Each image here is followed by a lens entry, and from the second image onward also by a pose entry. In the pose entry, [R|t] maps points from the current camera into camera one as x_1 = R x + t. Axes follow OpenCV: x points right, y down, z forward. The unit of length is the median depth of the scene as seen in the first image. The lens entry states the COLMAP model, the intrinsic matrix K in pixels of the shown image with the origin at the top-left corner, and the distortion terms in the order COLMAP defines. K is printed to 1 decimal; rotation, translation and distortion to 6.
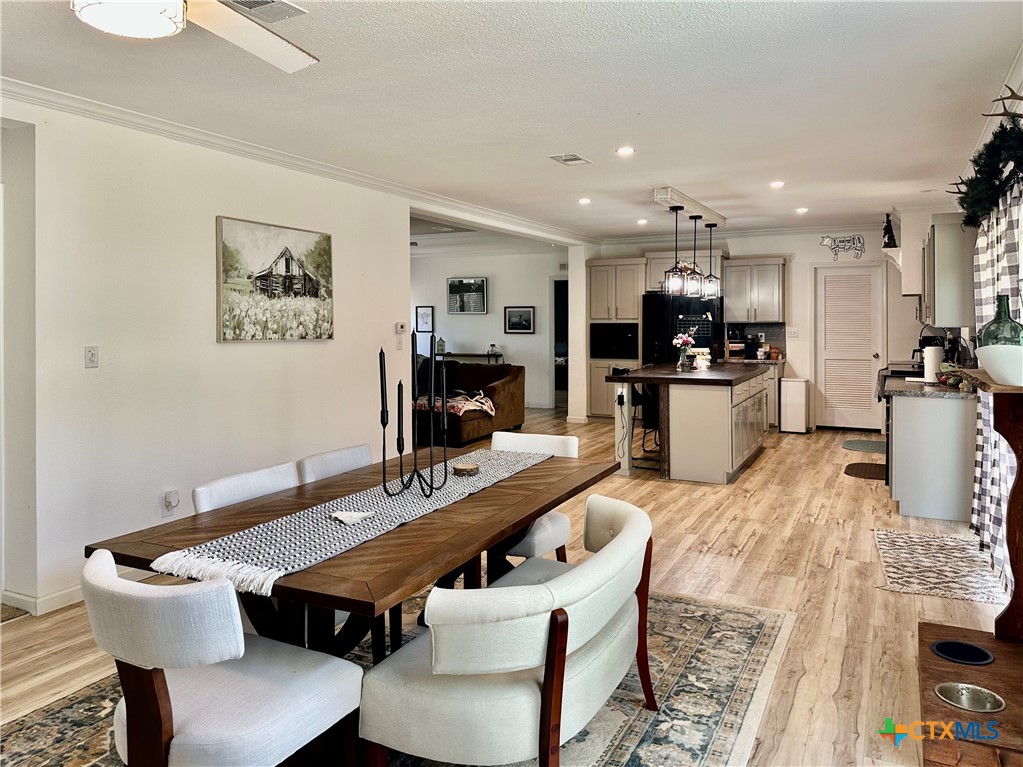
lens RADIAL K [[767.1, 0, 511.5], [0, 767.1, 383.5], [0, 0, 1]] dist [0.000862, 0.000125]
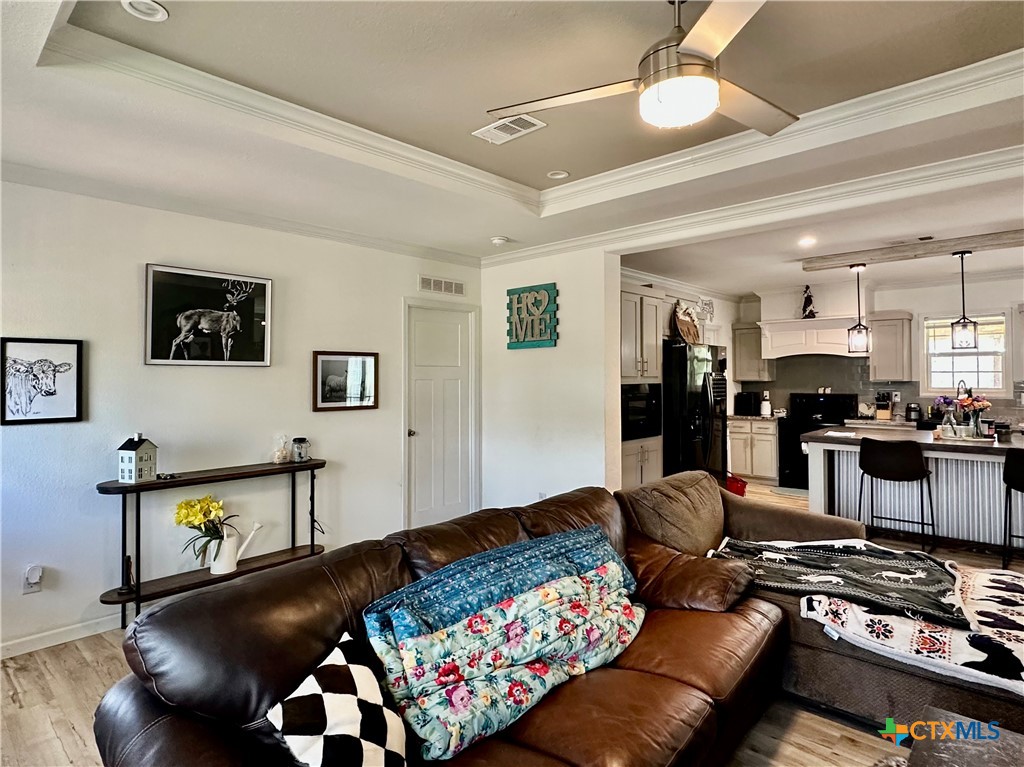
lens RADIAL K [[573.9, 0, 514.5], [0, 573.9, 366.5], [0, 0, 1]] dist [-0.002293, -0.000018]
pose [[0.287794, 0.017725, 0.957528, -0.293366], [0.084337, 0.995475, -0.043776, -0.066538], [-0.953972, 0.093353, 0.284997, 0.790642]]
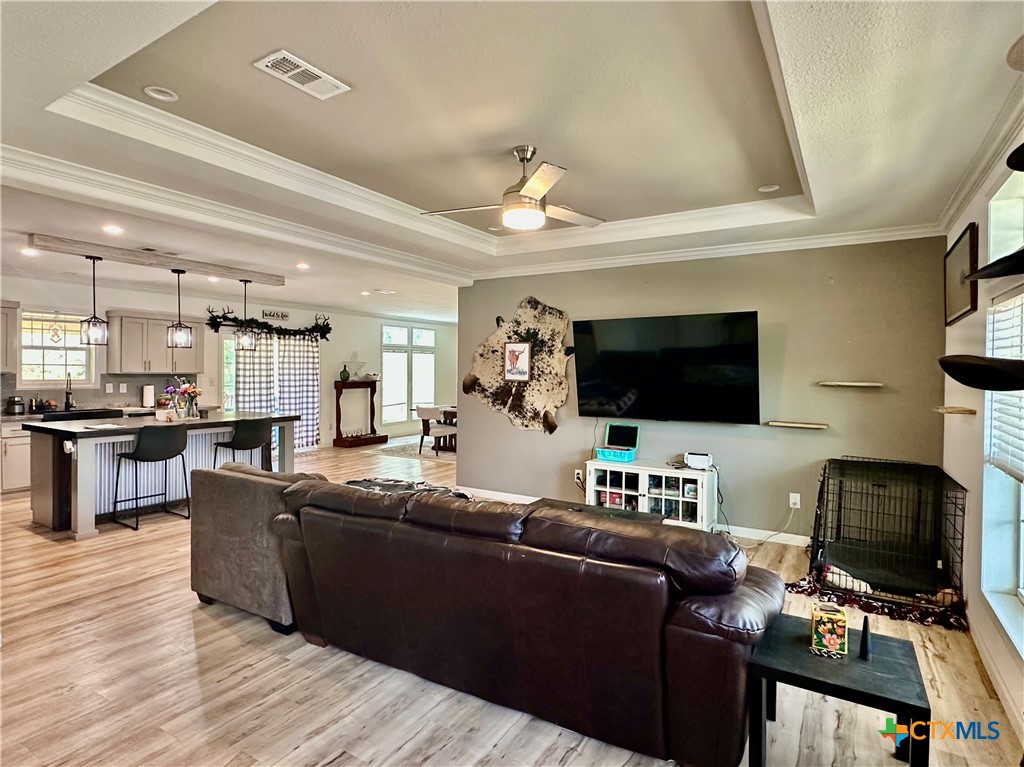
lens RADIAL K [[549.7, 0, 512.0], [0, 549.7, 383.5], [0, 0, 1]] dist [0.000298, 0.000099]
pose [[-0.996174, -0.009495, 0.086876, -0.164087], [-0.000384, 0.994547, 0.104292, -0.087553], [-0.087393, 0.103859, -0.990745, 1.037519]]
